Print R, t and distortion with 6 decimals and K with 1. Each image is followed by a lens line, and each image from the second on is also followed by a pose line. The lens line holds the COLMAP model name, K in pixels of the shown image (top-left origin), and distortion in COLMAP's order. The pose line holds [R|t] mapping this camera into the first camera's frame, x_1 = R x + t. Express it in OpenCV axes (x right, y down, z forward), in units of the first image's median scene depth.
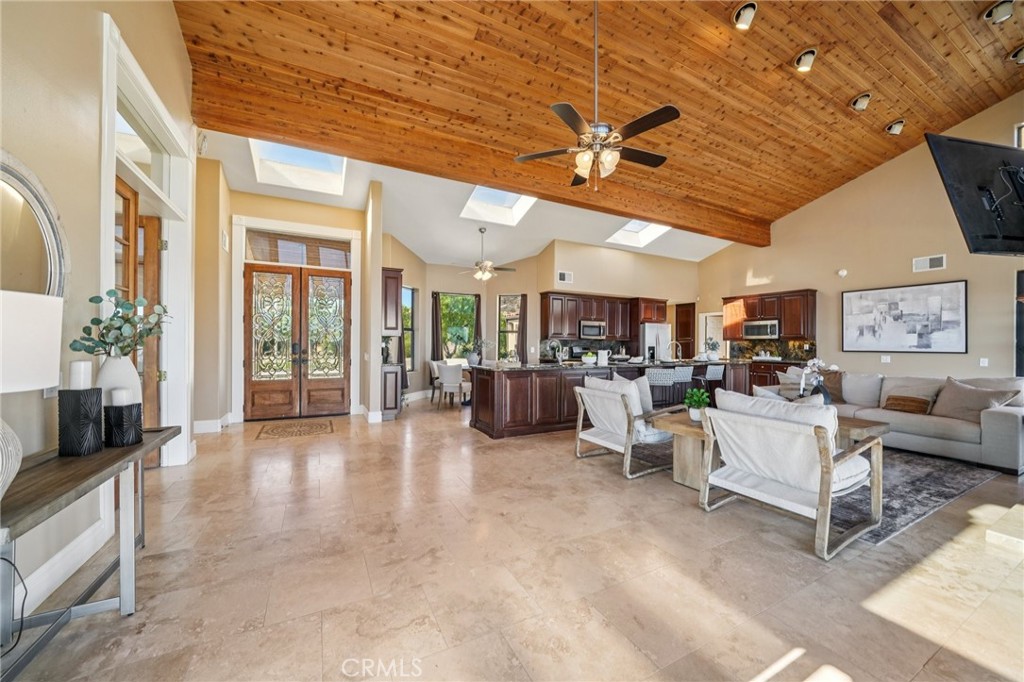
lens RADIAL K [[392.9, 0, 501.5], [0, 392.9, 340.6], [0, 0, 1]] dist [-0.013808, 0.001565]
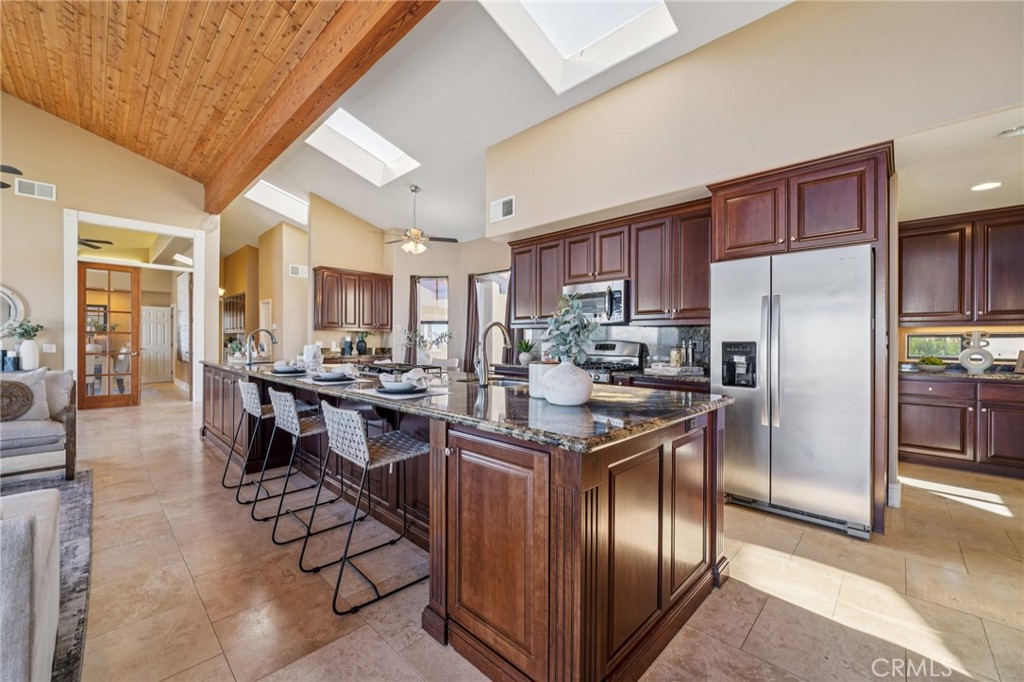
lens RADIAL K [[408.1, 0, 503.6], [0, 408.1, 339.5], [0, 0, 1]] dist [-0.007061, 0.002027]
pose [[0.317674, -0.006609, -0.948177, 0.808170], [0.004464, 0.999975, -0.005474, 0.019138], [0.948189, -0.002494, 0.317696, 0.972441]]
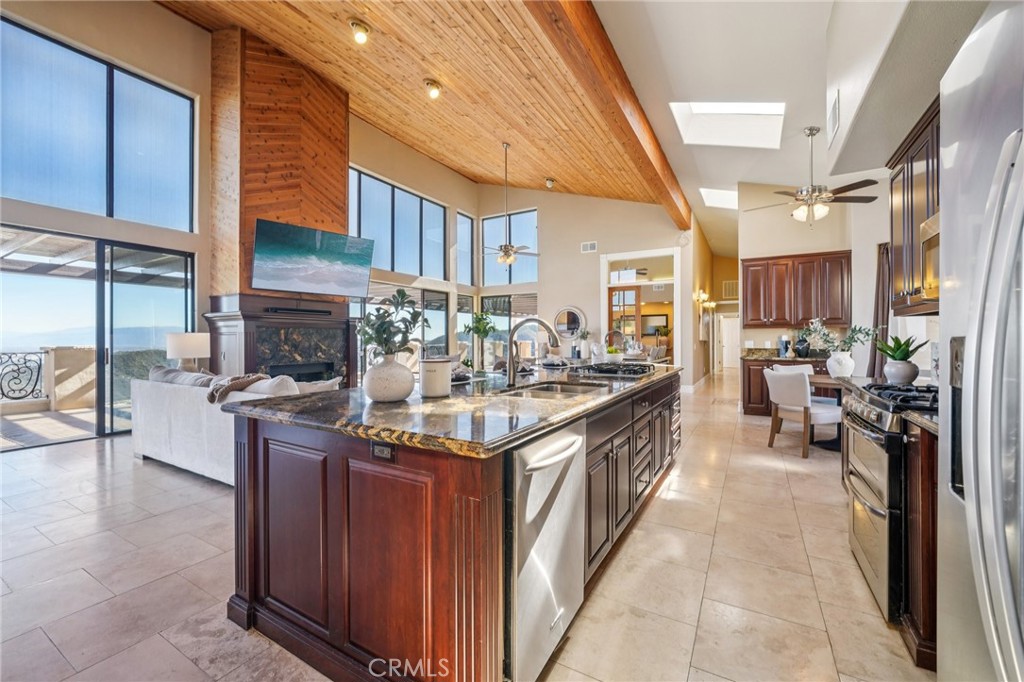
lens RADIAL K [[408.1, 0, 514.5], [0, 408.1, 342.6], [0, 0, 1]] dist [-0.007061, 0.002027]
pose [[-0.833558, -0.001100, -0.552431, 0.667319], [-0.000480, 0.999999, -0.001267, 0.021547], [0.552432, -0.000792, -0.833558, 1.328067]]
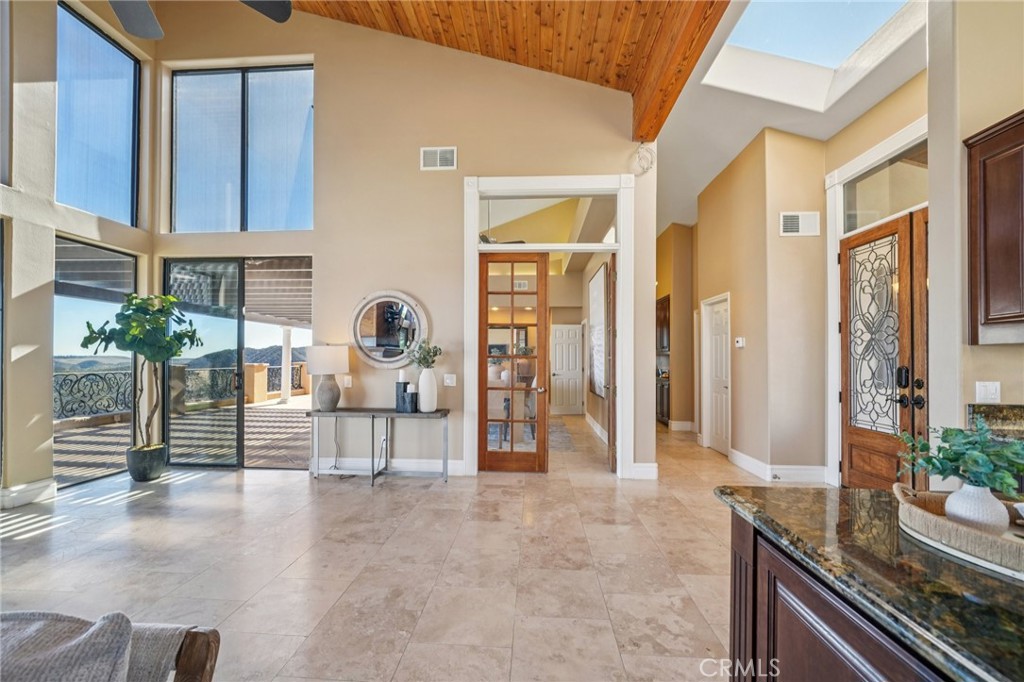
lens RADIAL K [[408.1, 0, 504.7], [0, 408.1, 354.3], [0, 0, 1]] dist [-0.007061, 0.002027]
pose [[-0.512056, -0.018061, -0.858762, 0.162718], [-0.001125, 0.999792, -0.020356, 0.002829], [0.858951, -0.009458, -0.511970, 0.711436]]
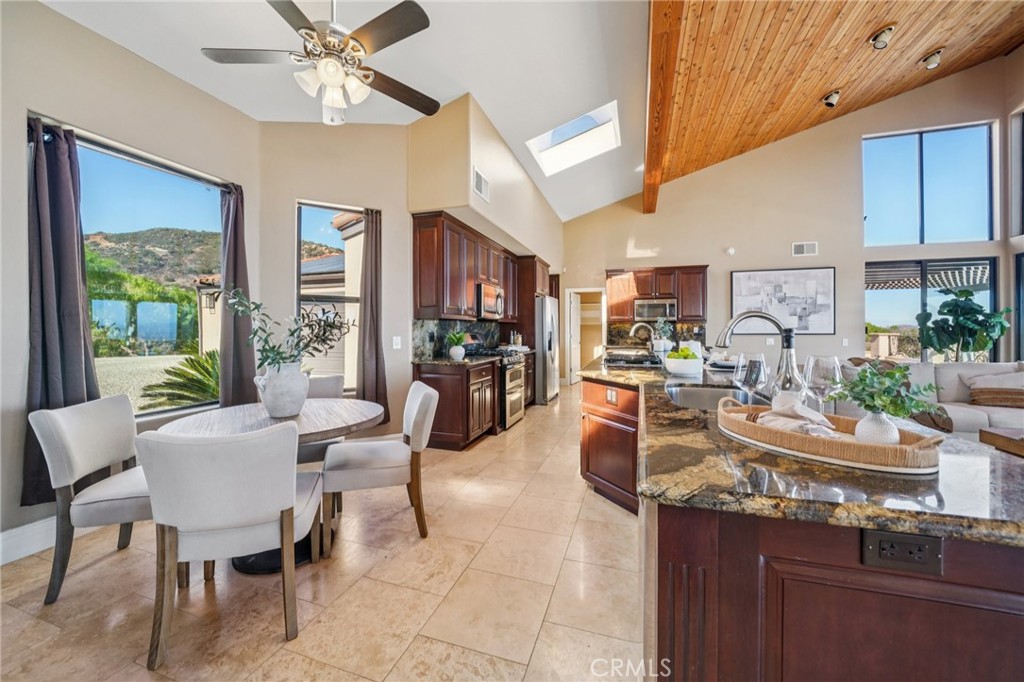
lens RADIAL K [[392.9, 0, 515.1], [0, 392.9, 331.8], [0, 0, 1]] dist [-0.013808, 0.001565]
pose [[0.692420, -0.010840, 0.721413, -0.177575], [0.001991, 0.999912, 0.013113, 0.007929], [-0.721492, -0.007643, 0.692381, 0.755106]]
